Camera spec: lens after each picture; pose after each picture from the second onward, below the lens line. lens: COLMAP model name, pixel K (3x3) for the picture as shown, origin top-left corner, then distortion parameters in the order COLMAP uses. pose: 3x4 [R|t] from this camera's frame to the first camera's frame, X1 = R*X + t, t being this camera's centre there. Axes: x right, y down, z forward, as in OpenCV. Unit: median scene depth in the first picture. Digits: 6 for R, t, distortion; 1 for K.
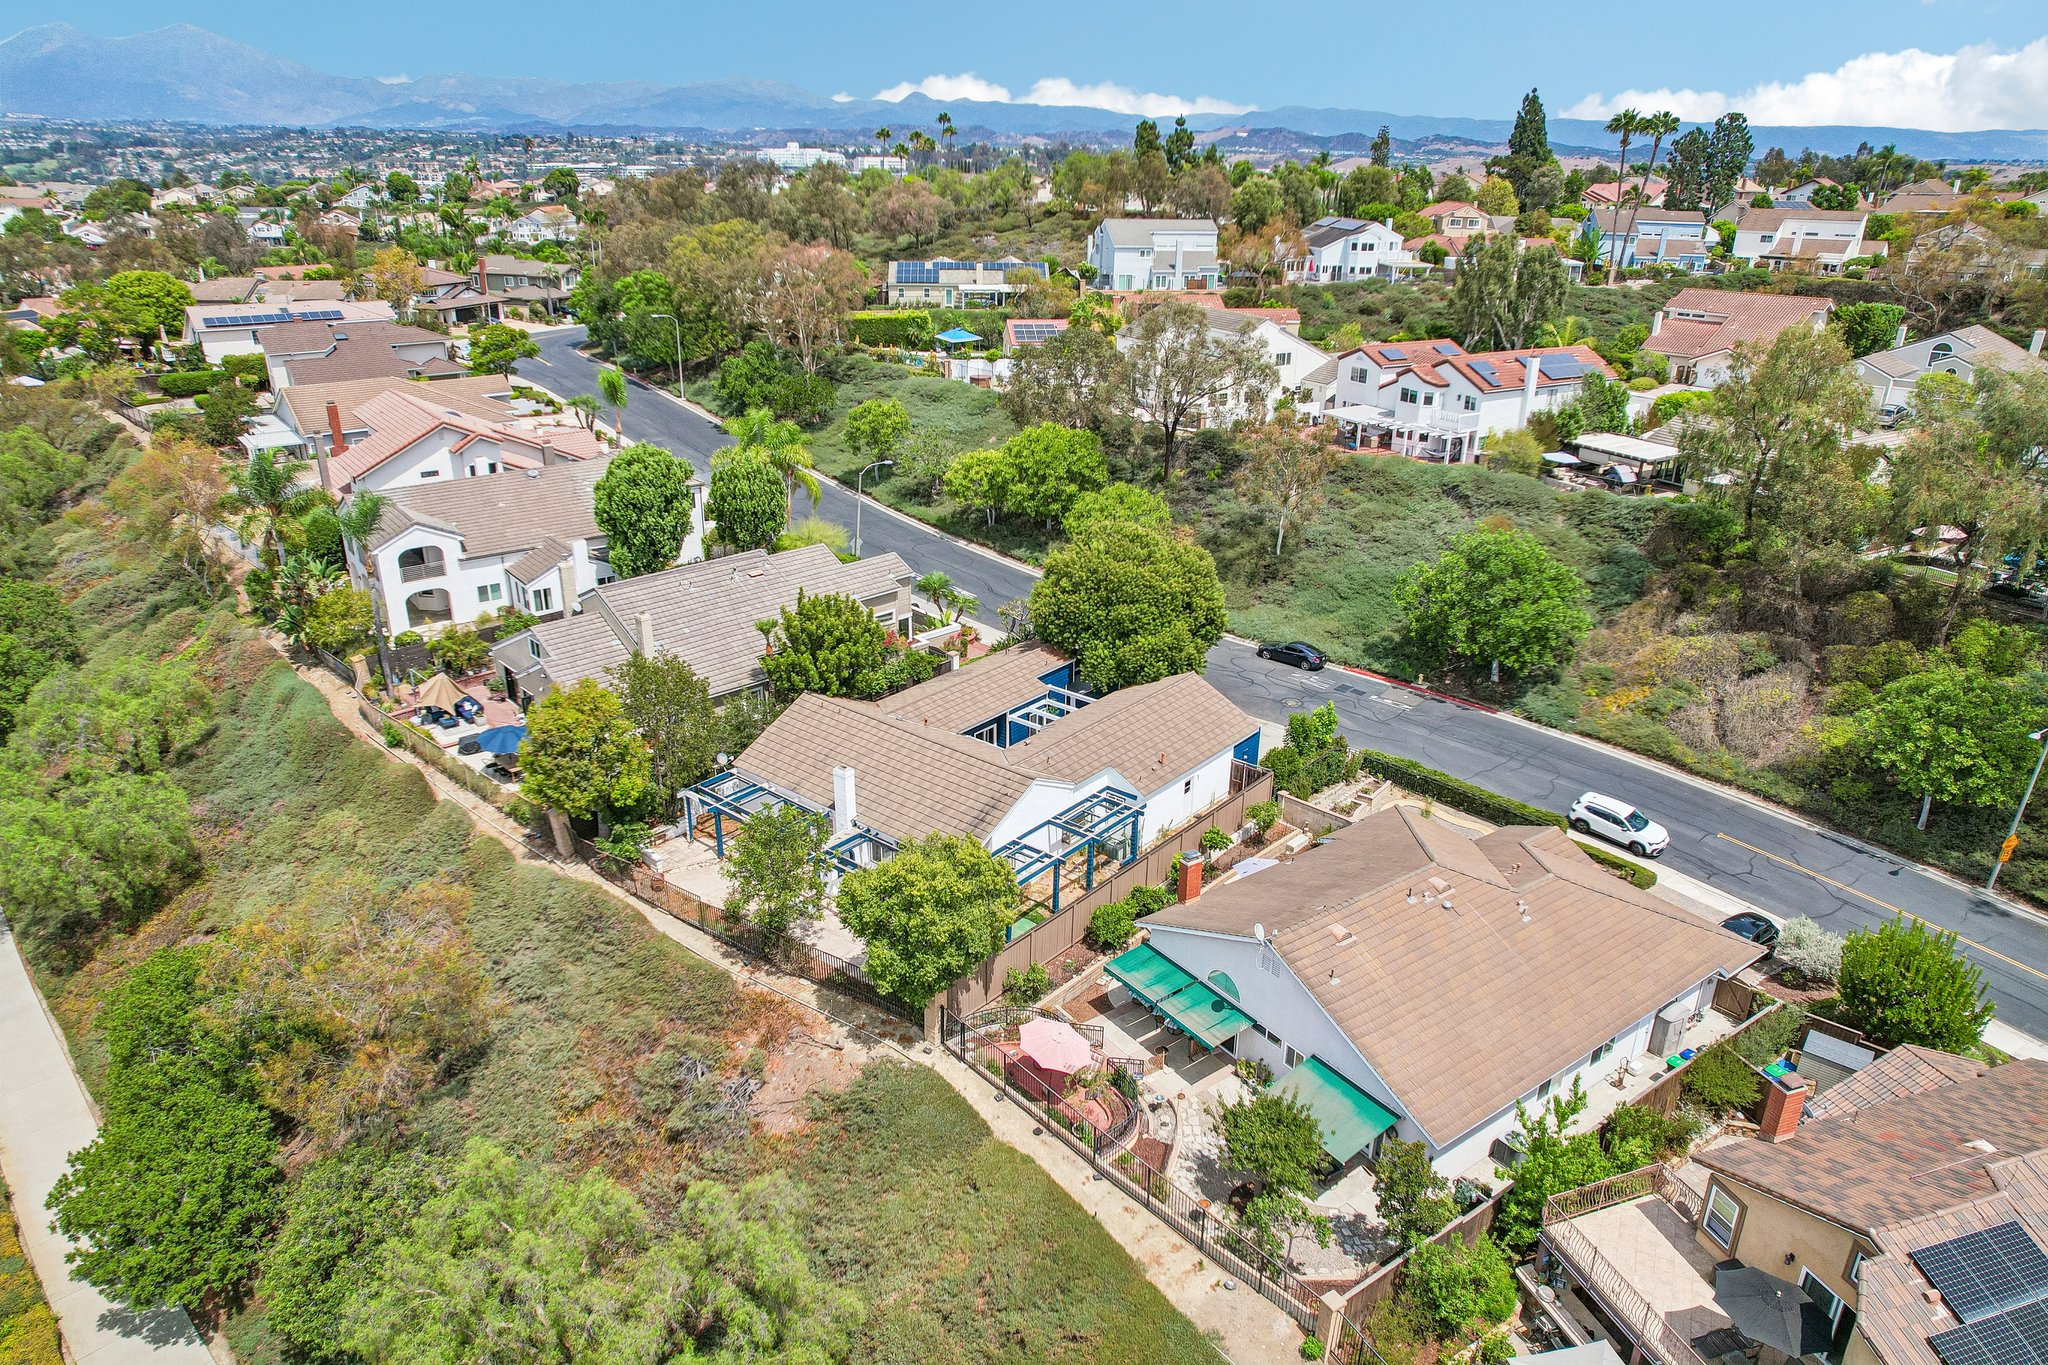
lens RADIAL K [[1299.2, 0, 1026.2], [0, 1299.2, 684.3], [0, 0, 1]] dist [-0.054559, 0.044273]
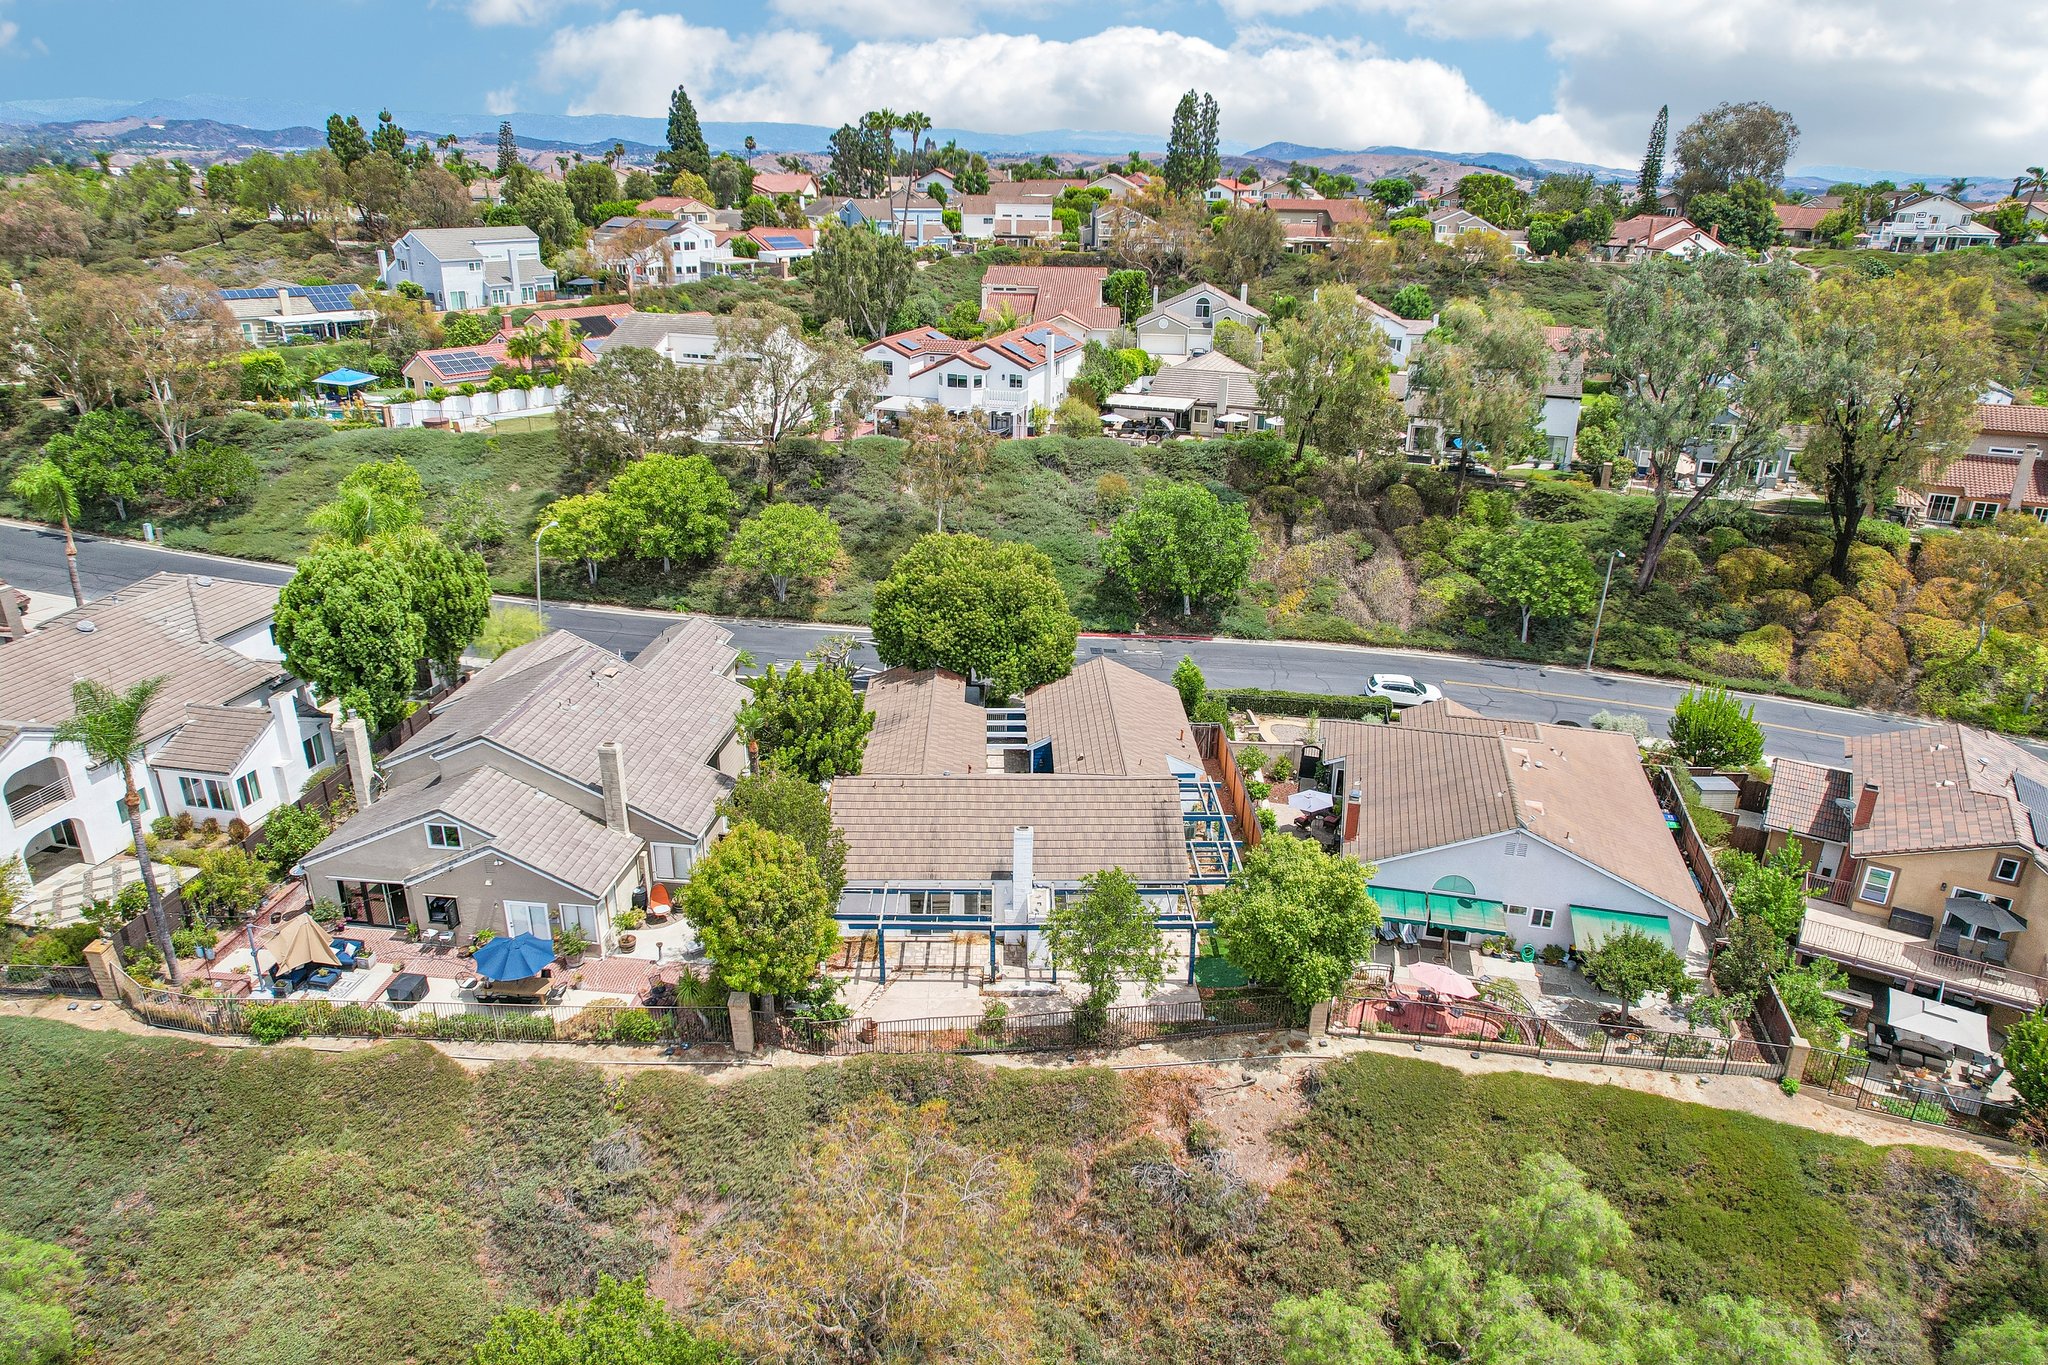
lens RADIAL K [[1299.2, 0, 1026.1], [0, 1299.2, 692.2], [0, 0, 1]] dist [-0.054559, 0.044273]
pose [[0.759456, -0.249091, 0.600983, -0.471794], [0.243818, 0.965444, 0.092039, -0.079697], [-0.603141, 0.076631, 0.793945, 0.185882]]
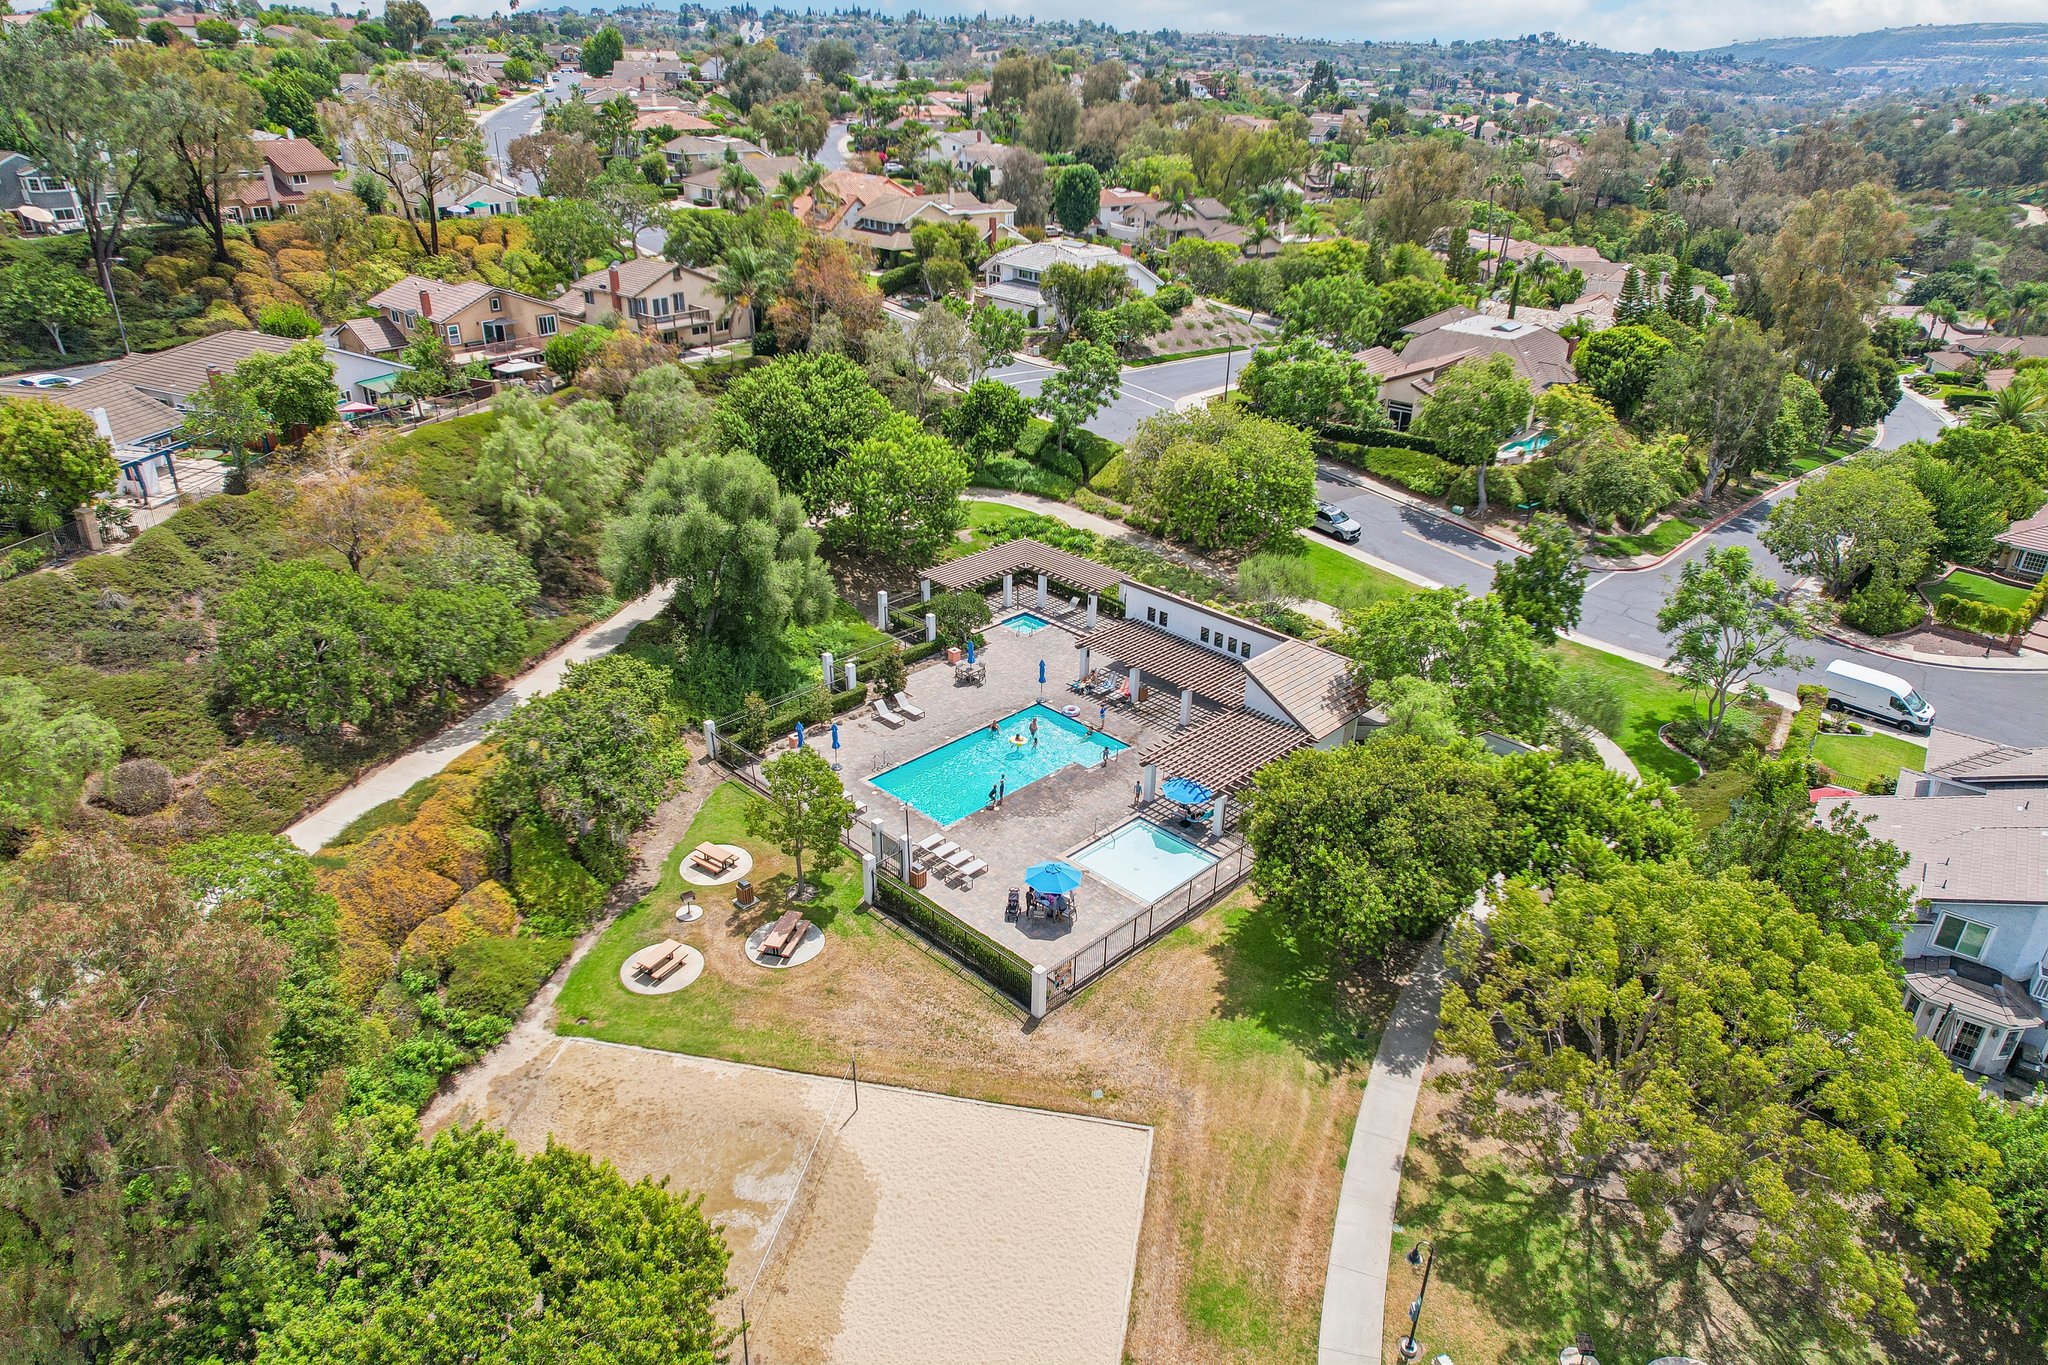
lens RADIAL K [[1299.2, 0, 1031.9], [0, 1299.2, 732.0], [0, 0, 1]] dist [-0.054559, 0.044273]
pose [[-0.473074, -0.436730, 0.765159, -1.258809], [0.314888, 0.727308, 0.609811, -0.137926], [-0.822829, 0.529425, -0.206549, 0.457375]]
